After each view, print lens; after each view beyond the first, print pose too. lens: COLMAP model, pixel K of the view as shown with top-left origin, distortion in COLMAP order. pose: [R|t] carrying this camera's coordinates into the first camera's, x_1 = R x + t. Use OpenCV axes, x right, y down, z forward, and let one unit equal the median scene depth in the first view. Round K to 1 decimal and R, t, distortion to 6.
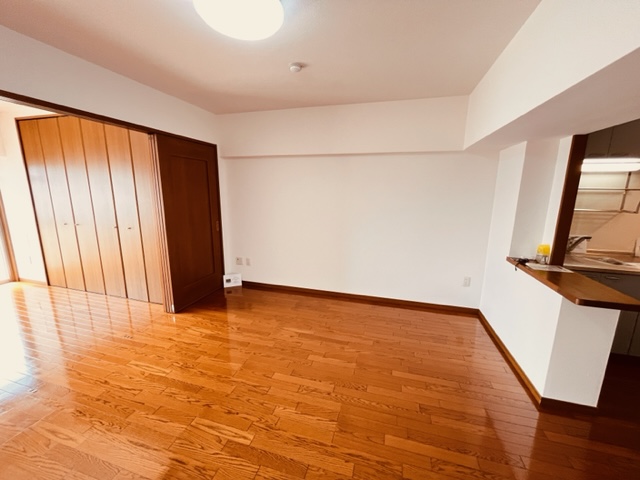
lens RADIAL K [[256.0, 0, 319.3], [0, 256.0, 245.5], [0, 0, 1]] dist [-0.001588, -0.000217]
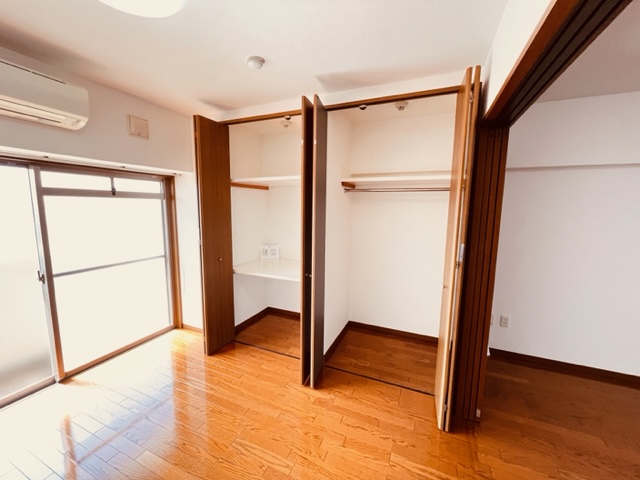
lens RADIAL K [[260.7, 0, 320.0], [0, 260.7, 240.0], [0, 0, 1]] dist [-0.003605, -0.000393]
pose [[0.991911, 0.020059, -0.125343, -0.749132], [-0.031411, 0.995513, -0.089258, -0.079786], [0.122990, 0.092474, 0.988090, 0.274478]]
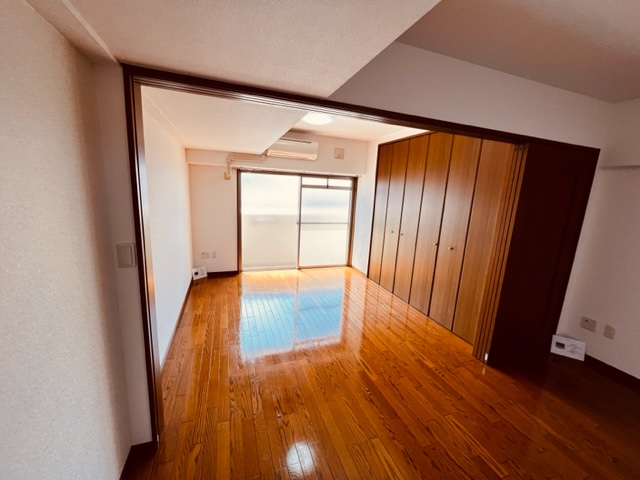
lens RADIAL K [[260.7, 0, 320.0], [0, 260.7, 240.0], [0, 0, 1]] dist [-0.003605, -0.000393]
pose [[0.586626, 0.173319, -0.791094, -0.256623], [-0.219231, 0.974344, 0.050899, -0.034340], [0.779620, 0.143574, 0.609573, 0.041641]]
